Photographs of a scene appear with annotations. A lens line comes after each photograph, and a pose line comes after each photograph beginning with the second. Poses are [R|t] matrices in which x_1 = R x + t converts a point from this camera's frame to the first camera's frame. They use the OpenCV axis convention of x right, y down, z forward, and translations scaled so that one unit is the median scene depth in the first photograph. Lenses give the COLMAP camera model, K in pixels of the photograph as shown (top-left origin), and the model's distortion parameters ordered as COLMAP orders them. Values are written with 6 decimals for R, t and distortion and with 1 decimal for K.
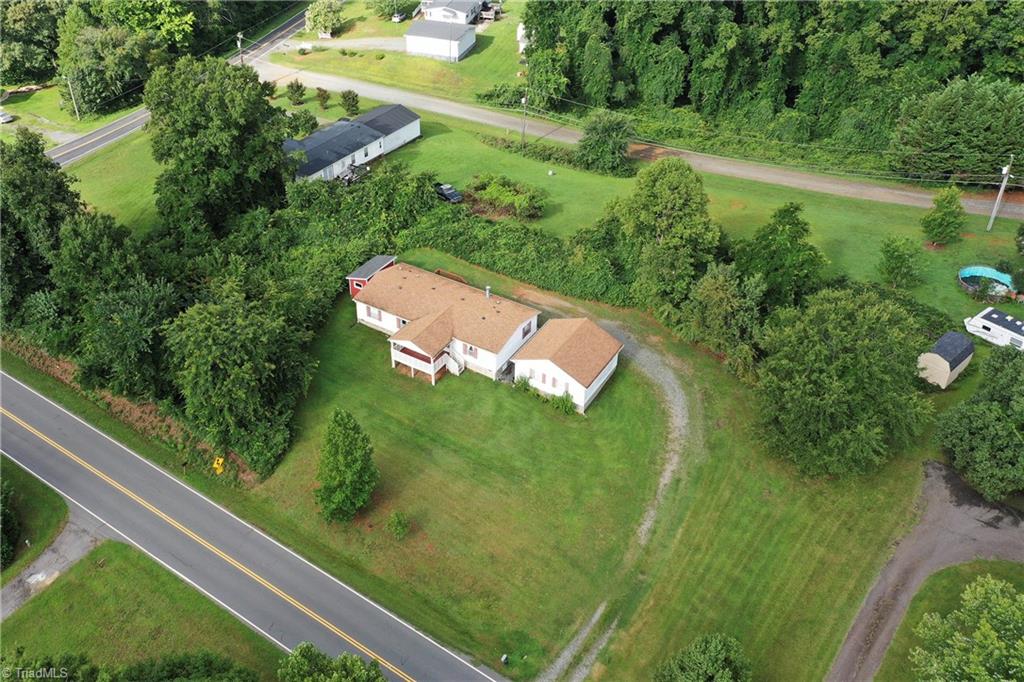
lens RADIAL K [[777.4, 0, 490.9], [0, 777.4, 339.9], [0, 0, 1]] dist [0.001594, 0.001914]
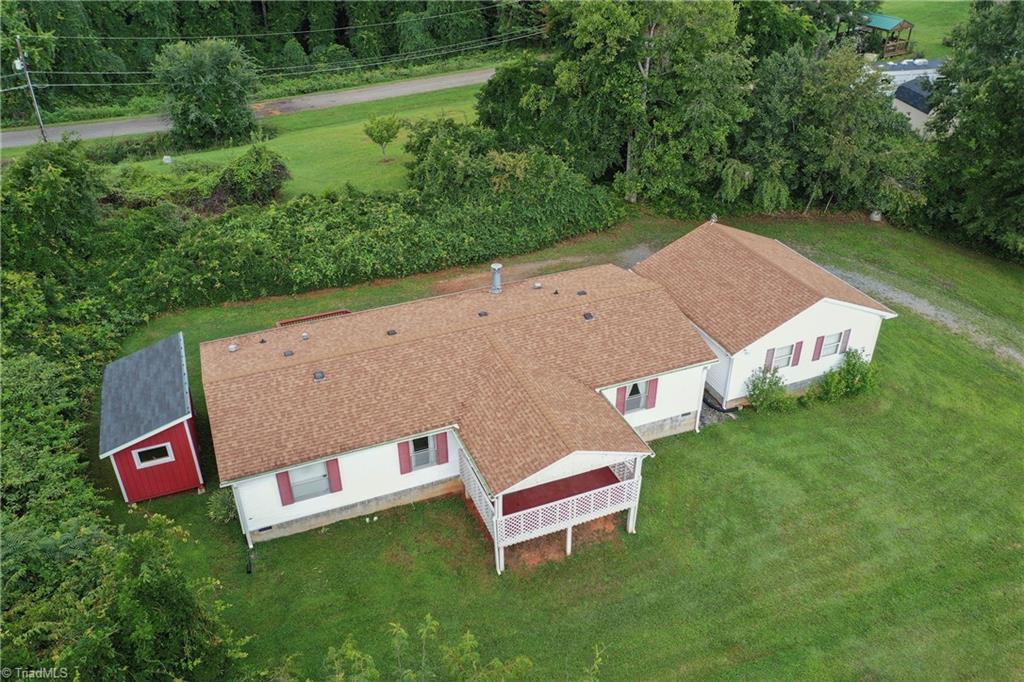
lens RADIAL K [[777.4, 0, 490.9], [0, 777.4, 339.9], [0, 0, 1]] dist [0.001594, 0.001914]
pose [[0.603624, -0.439136, 0.665431, -0.303147], [0.496709, 0.860000, 0.116963, -0.087108], [-0.623633, 0.259924, 0.737239, 0.752141]]
